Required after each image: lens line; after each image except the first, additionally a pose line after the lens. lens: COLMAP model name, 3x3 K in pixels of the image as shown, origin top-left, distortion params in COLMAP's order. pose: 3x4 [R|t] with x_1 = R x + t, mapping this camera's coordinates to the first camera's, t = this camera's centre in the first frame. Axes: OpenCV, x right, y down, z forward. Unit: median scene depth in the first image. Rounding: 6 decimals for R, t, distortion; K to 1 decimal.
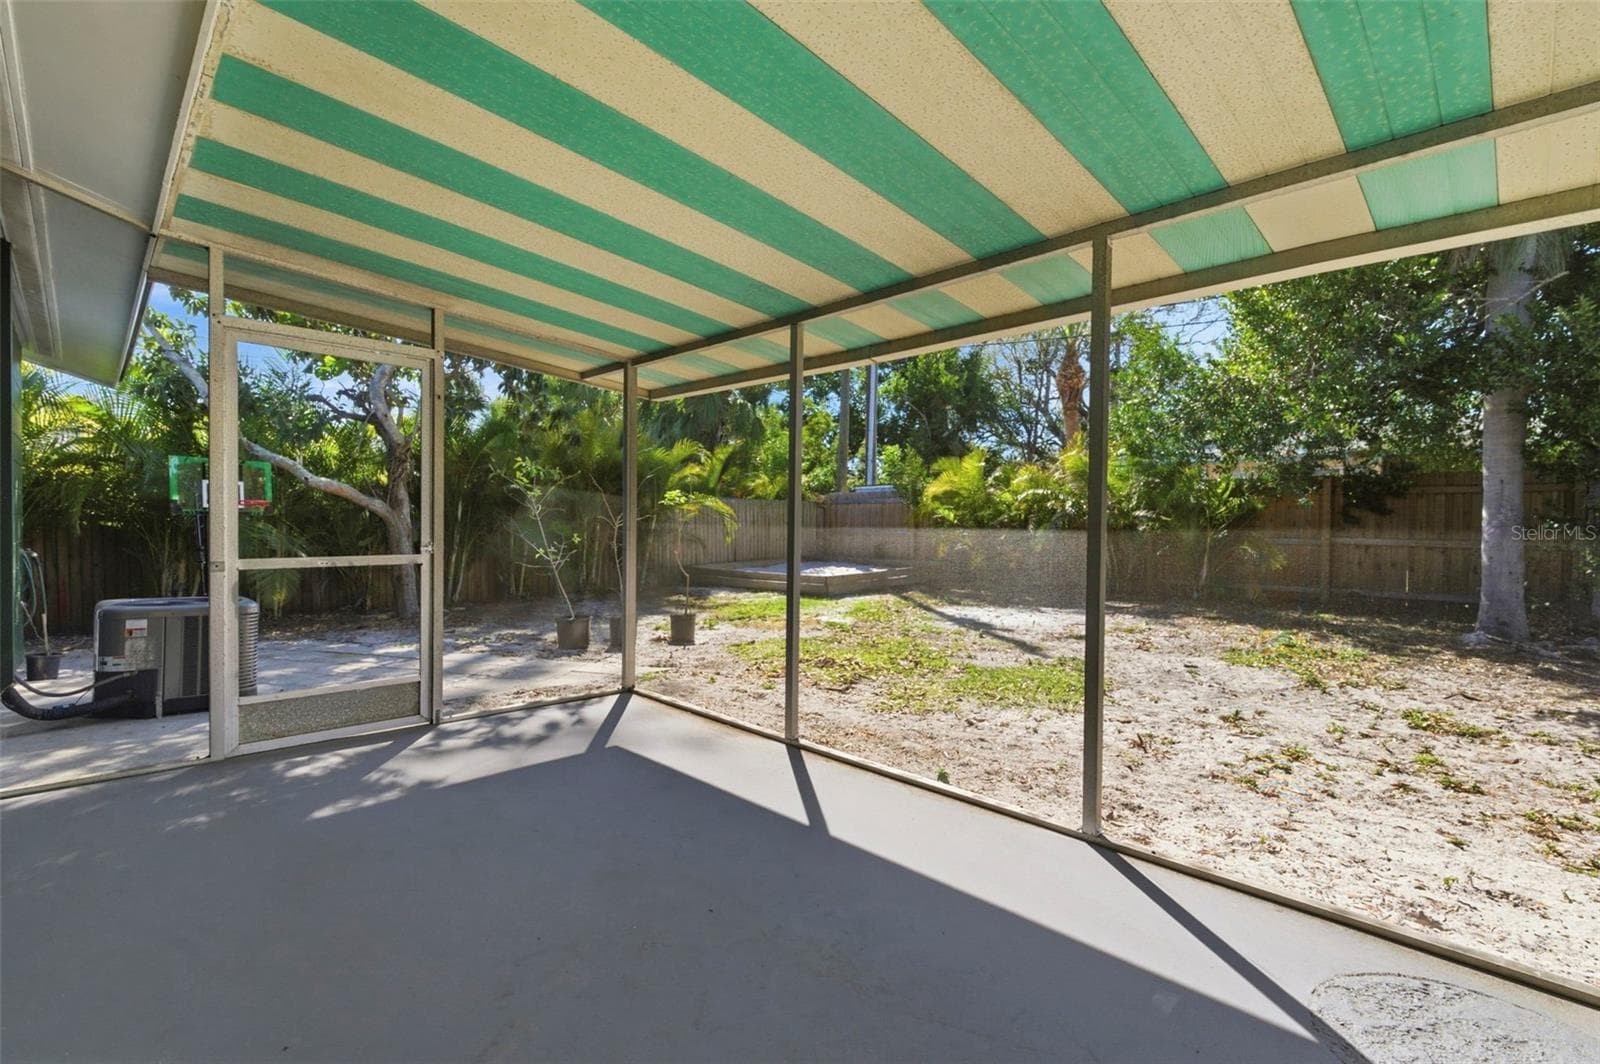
lens RADIAL K [[701.0, 0, 791.7], [0, 701.0, 535.2], [0, 0, 1]] dist [-0.010598, -0.001928]
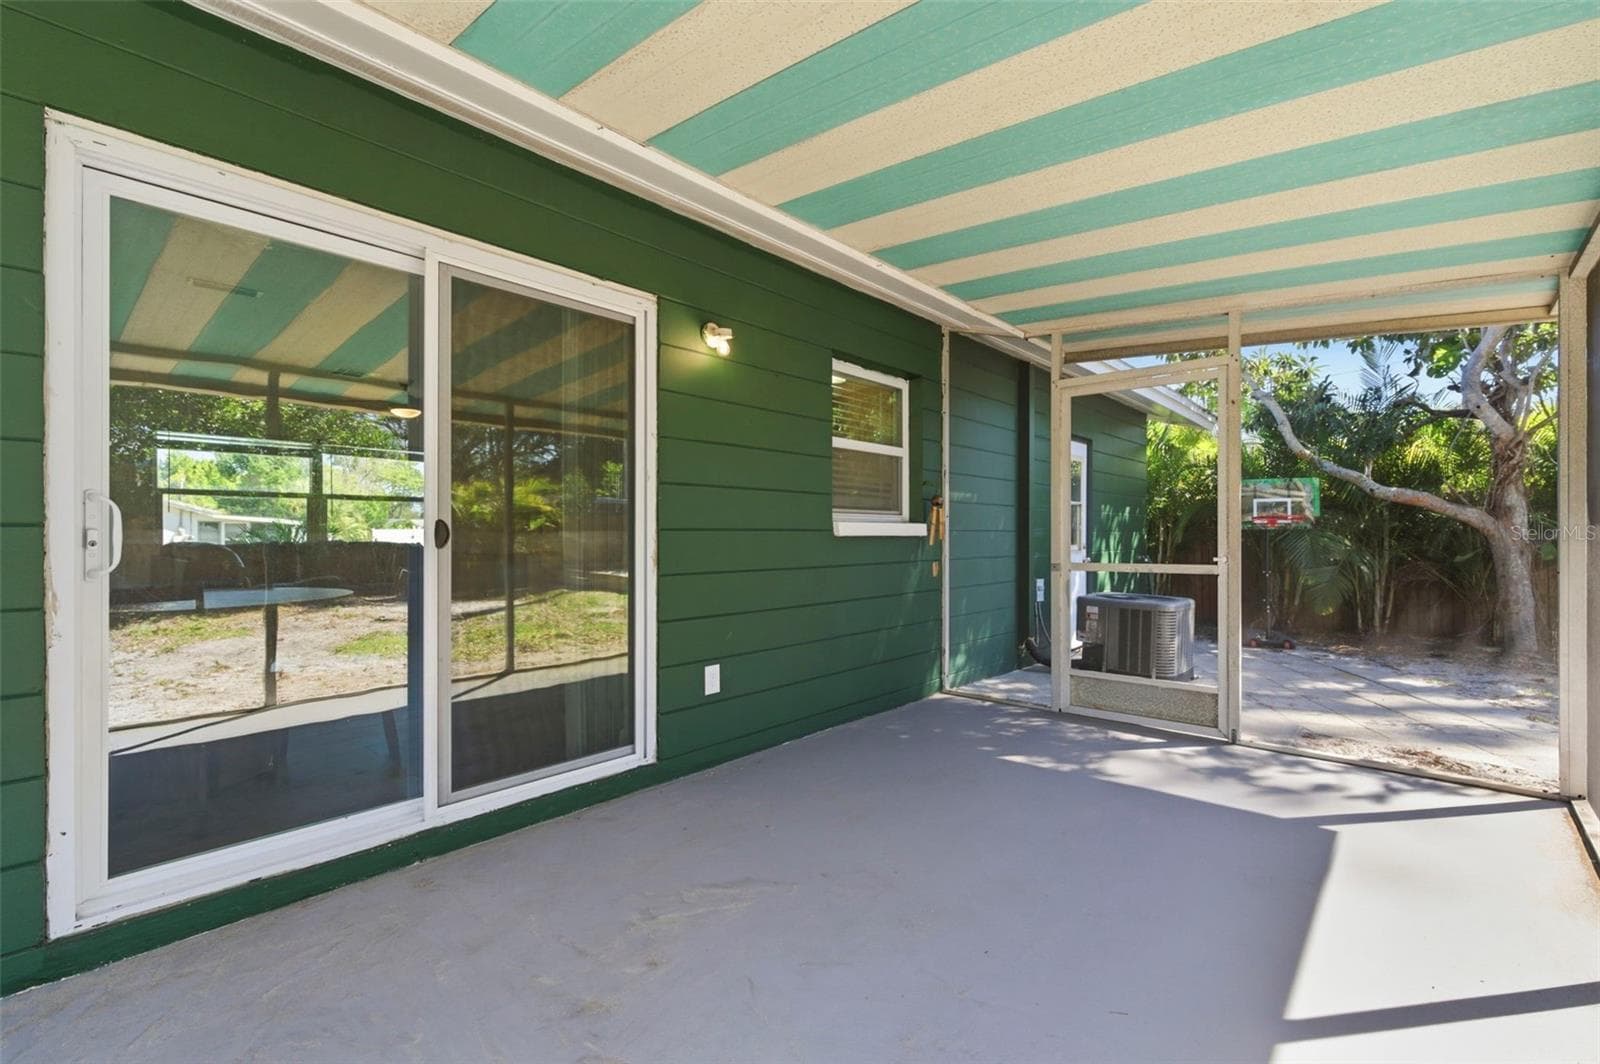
lens RADIAL K [[701.0, 0, 805.1], [0, 701.0, 535.9], [0, 0, 1]] dist [-0.010598, -0.001928]
pose [[0.075737, -0.005444, -0.997113, 0.432708], [-0.017047, 0.999832, -0.006754, 0.002780], [0.996982, 0.017509, 0.075631, 0.372157]]
